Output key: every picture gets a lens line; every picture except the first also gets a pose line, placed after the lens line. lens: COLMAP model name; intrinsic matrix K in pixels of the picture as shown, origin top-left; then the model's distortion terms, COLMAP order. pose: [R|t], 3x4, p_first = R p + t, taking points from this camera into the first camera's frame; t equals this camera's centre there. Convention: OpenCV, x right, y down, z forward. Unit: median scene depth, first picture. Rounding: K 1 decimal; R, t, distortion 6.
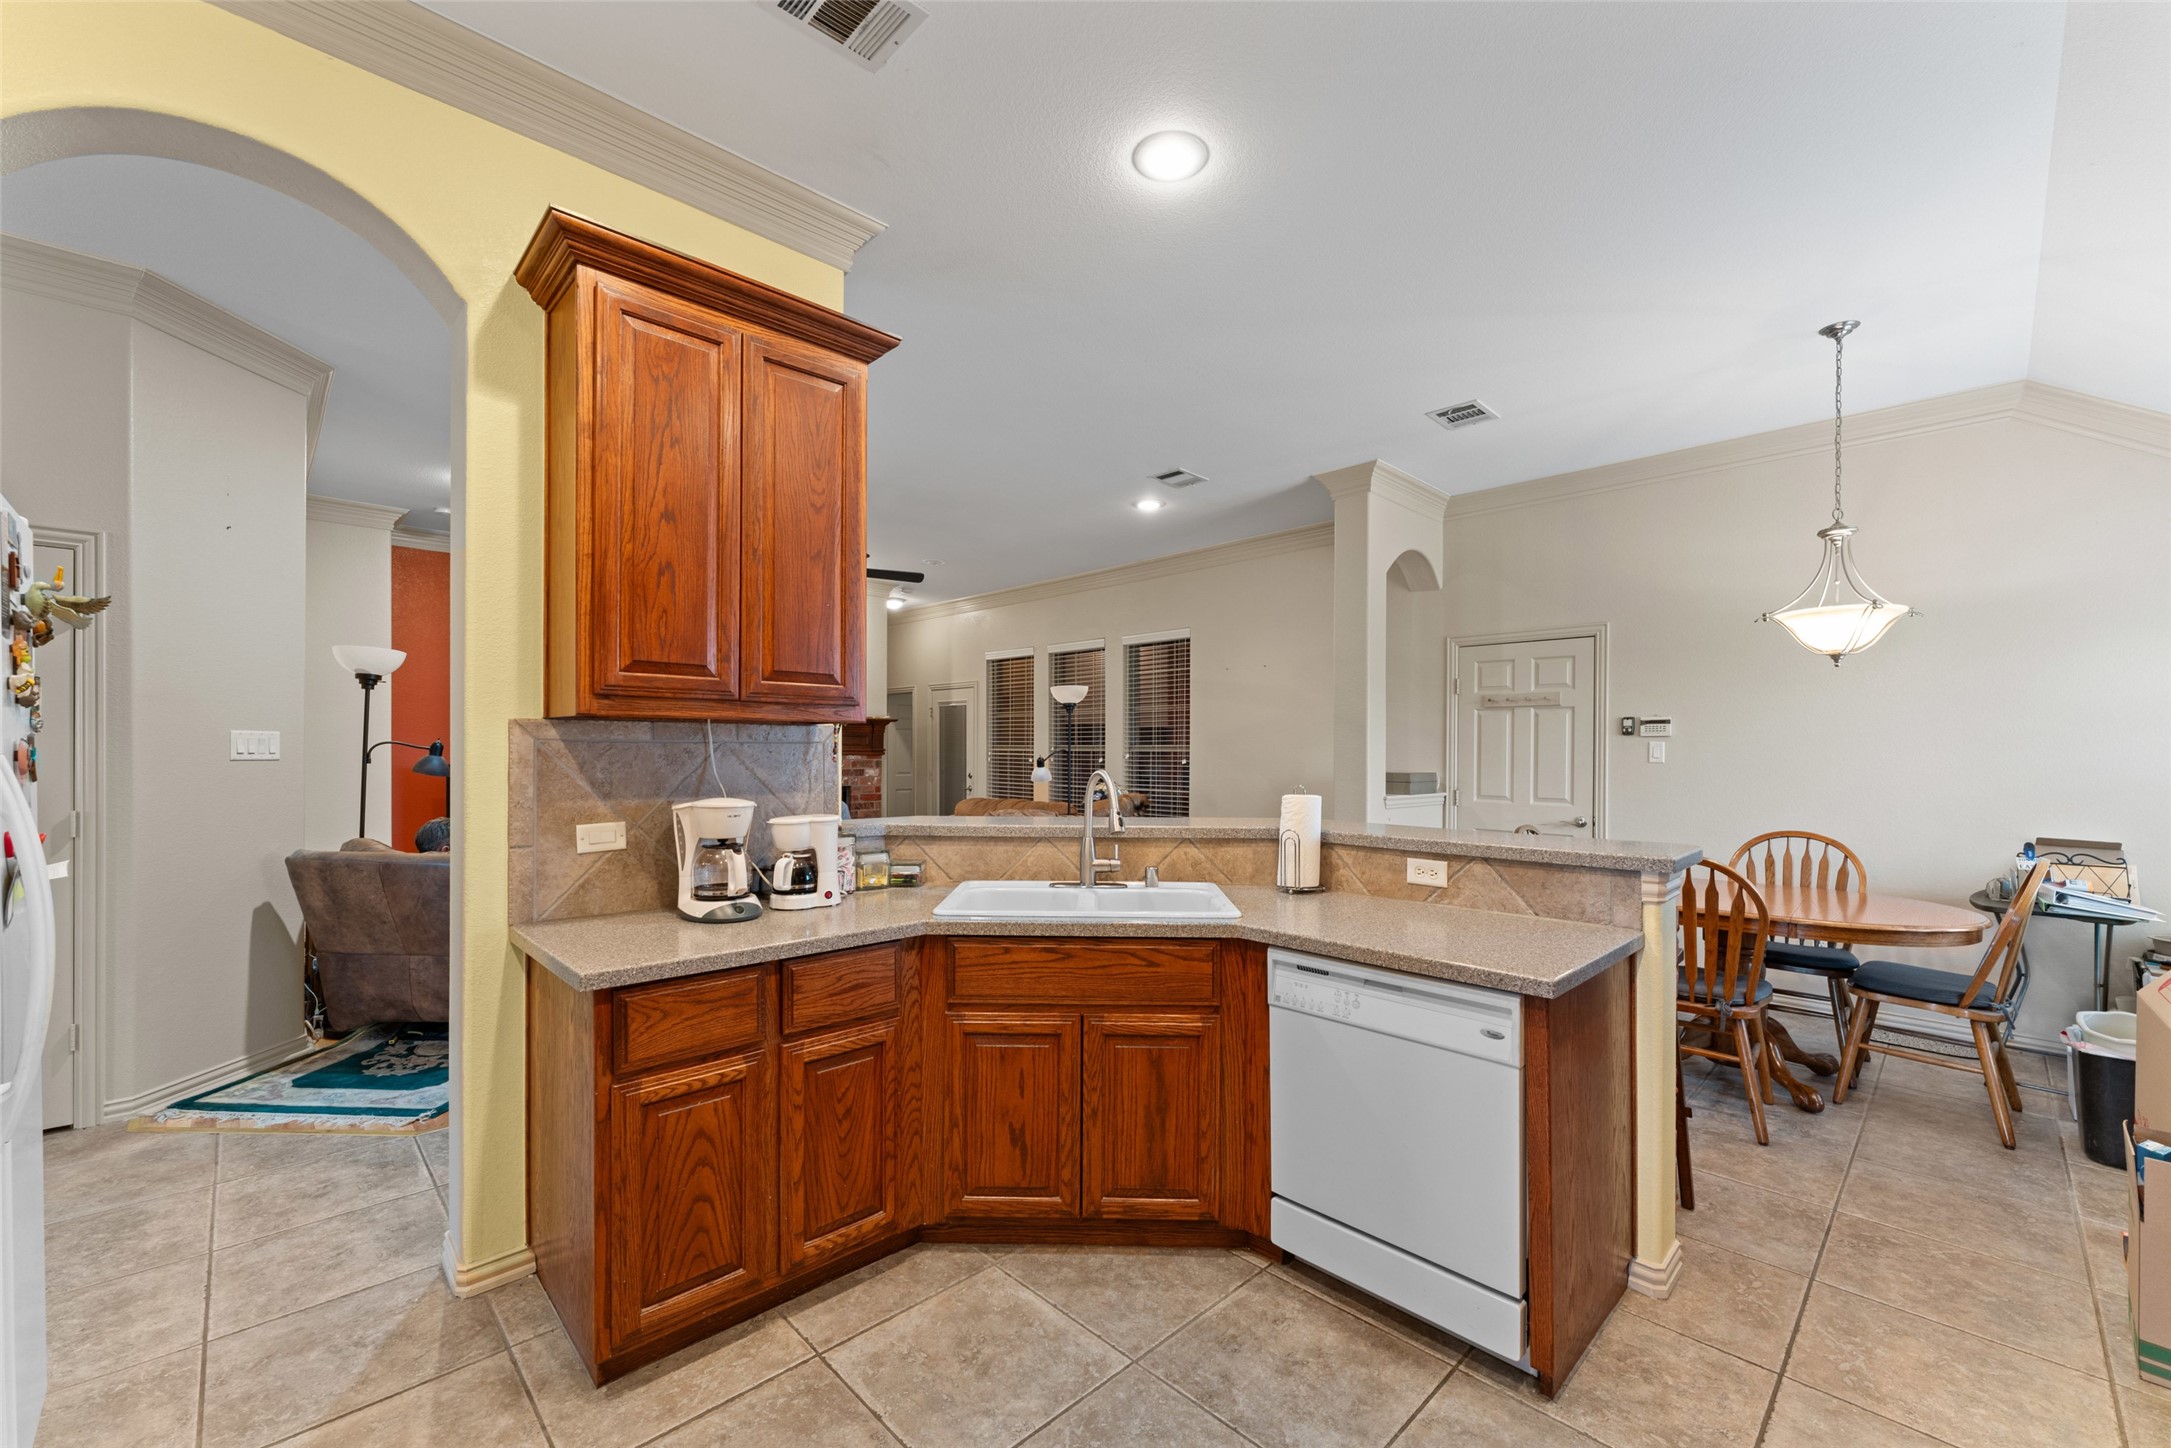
lens RADIAL K [[876.0, 0, 1076.8], [0, 876.0, 751.4], [0, 0, 1]] dist [0.002517, 0.000189]
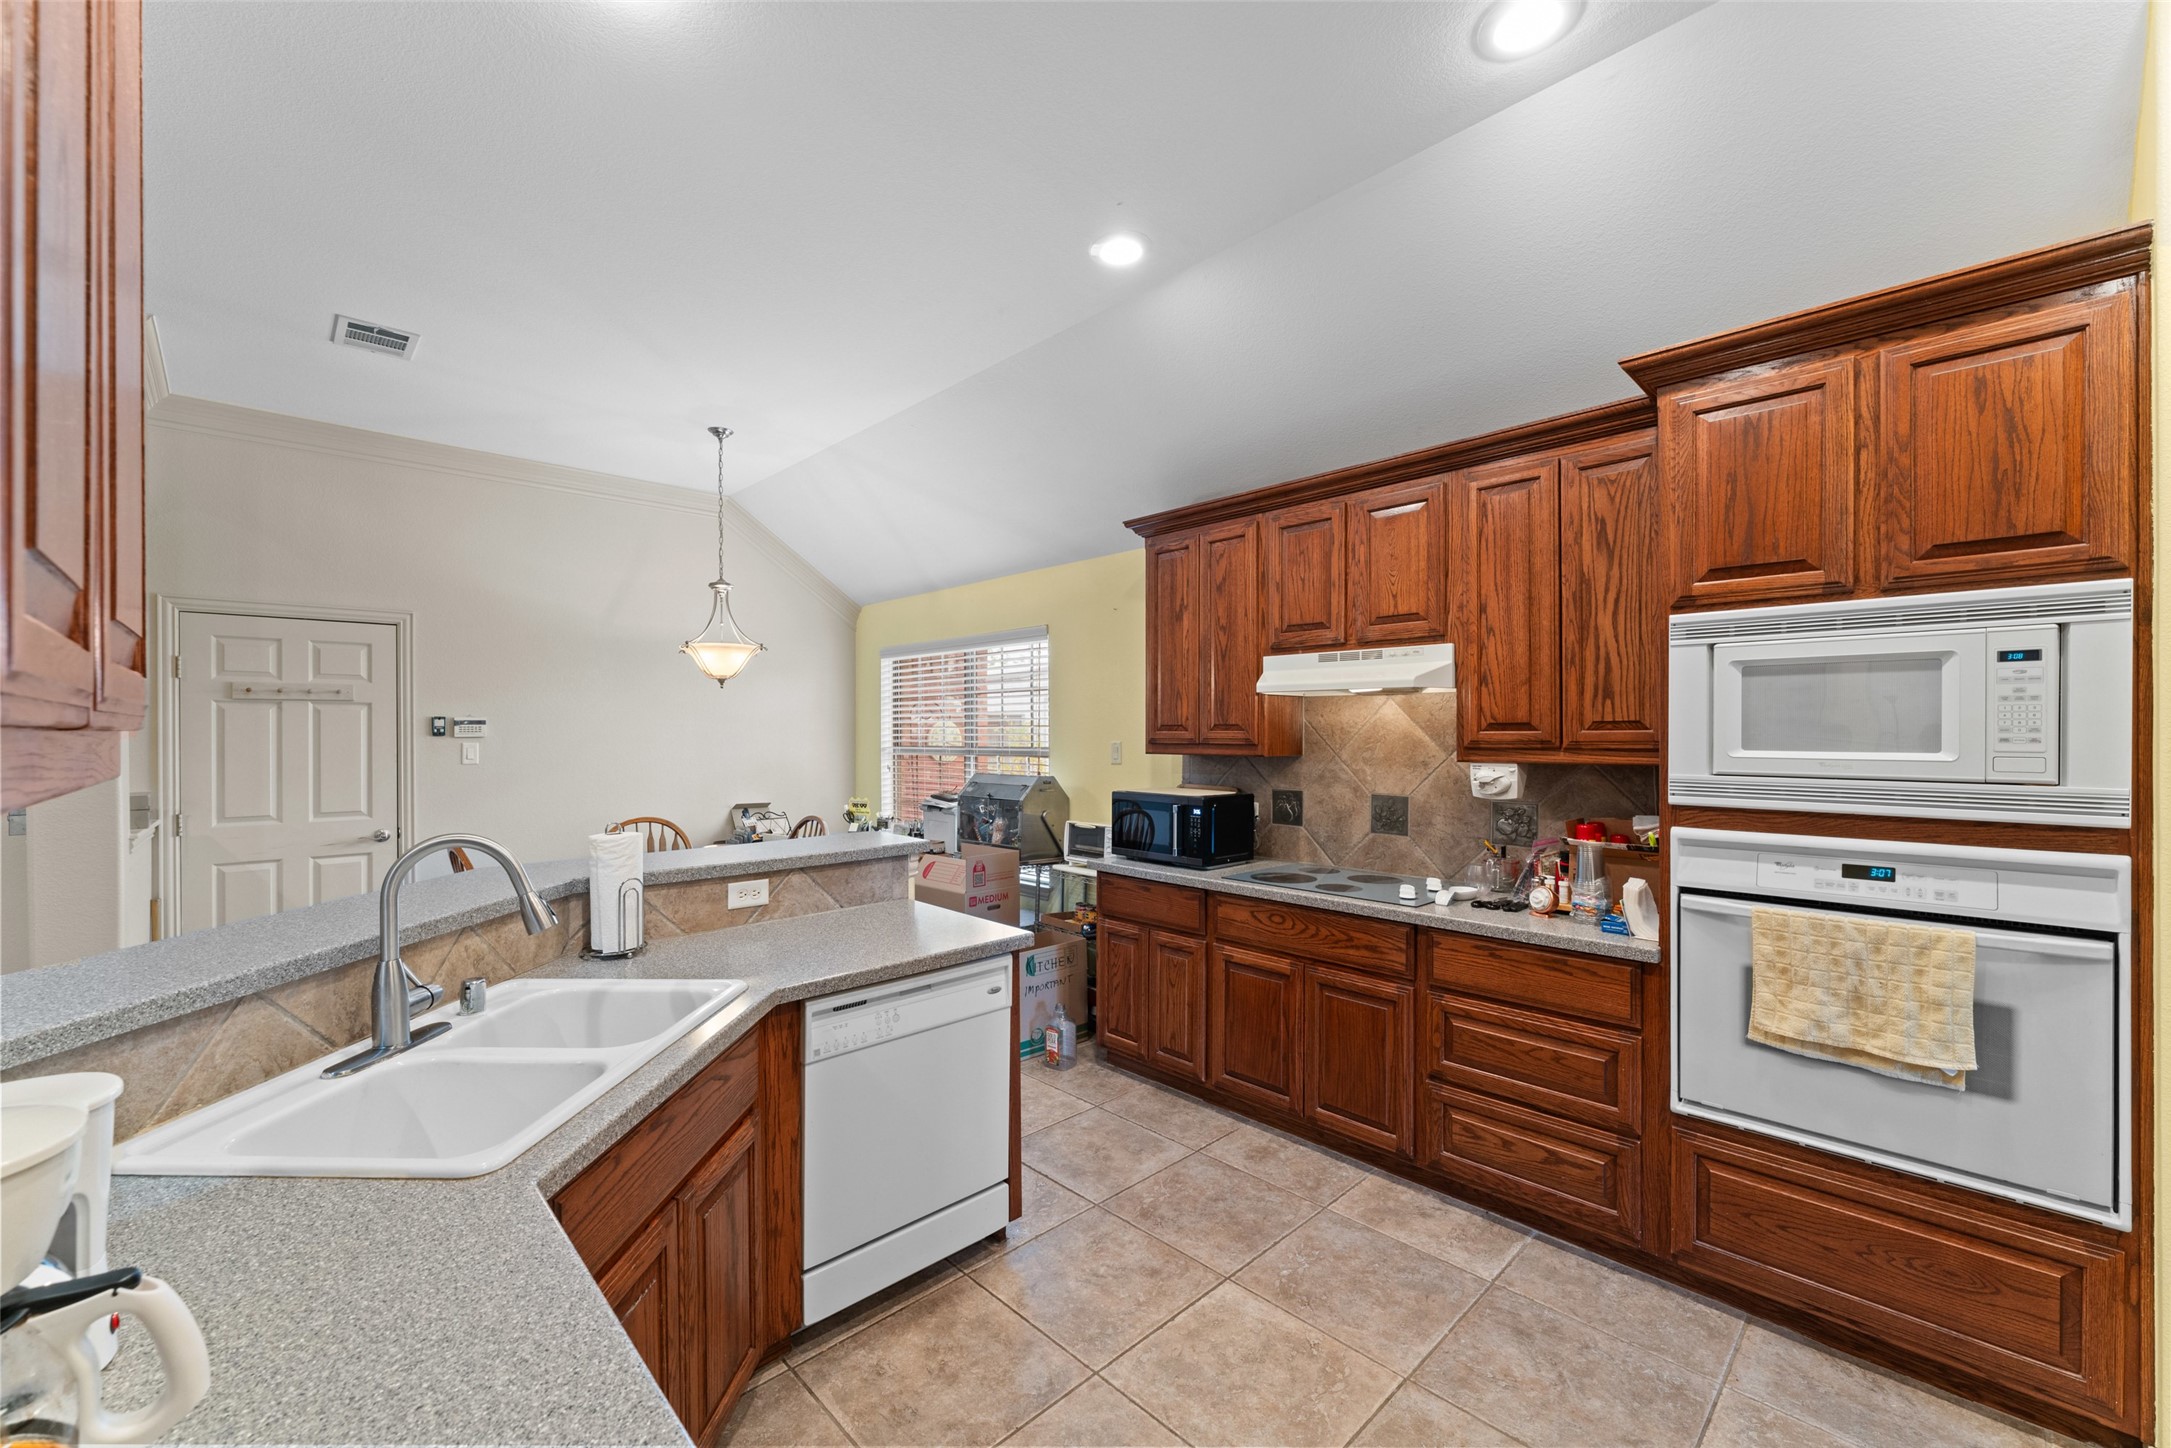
lens RADIAL K [[863.5, 0, 1075.6], [0, 863.5, 733.2], [0, 0, 1]] dist [-0.000033, 0.000077]
pose [[0.004505, -0.009048, 0.999949, -0.416887], [0.006209, 0.999940, 0.009020, -0.036698], [-0.999971, 0.006168, 0.004561, 0.450135]]
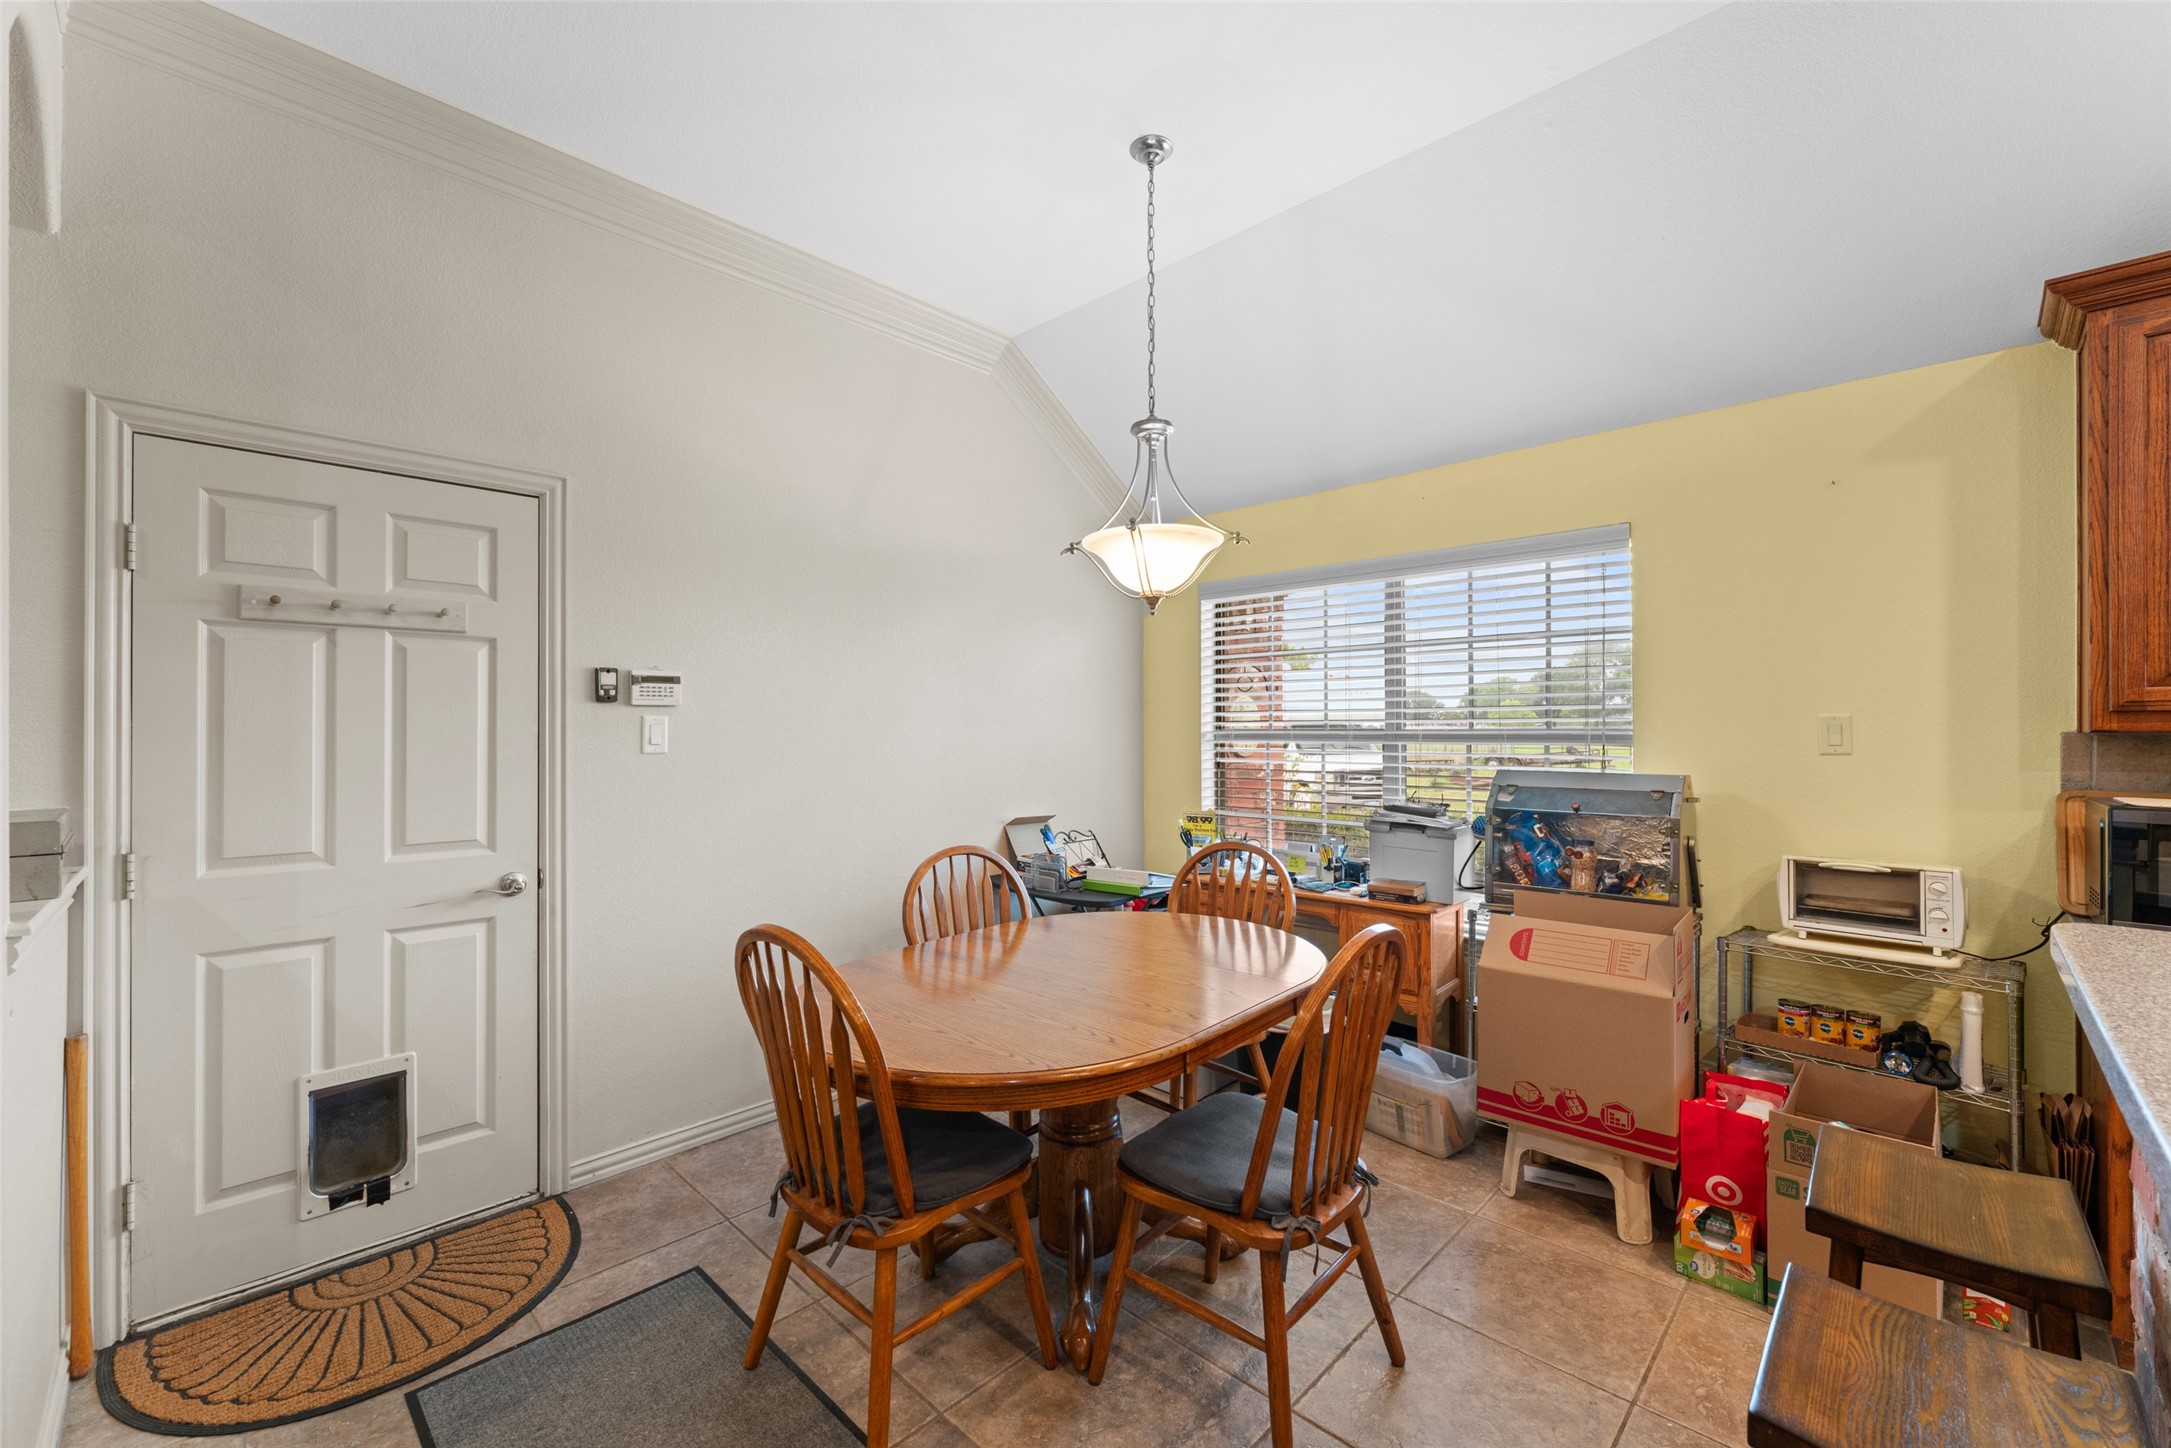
lens RADIAL K [[879.3, 0, 1085.5], [0, 879.3, 724.0], [0, 0, 1]] dist [-0.000864, -0.000149]
pose [[-0.032095, -0.001544, 0.999484, 0.136418], [0.003438, 0.999993, 0.001655, -0.007980], [-0.999479, 0.003489, -0.032090, 1.045545]]
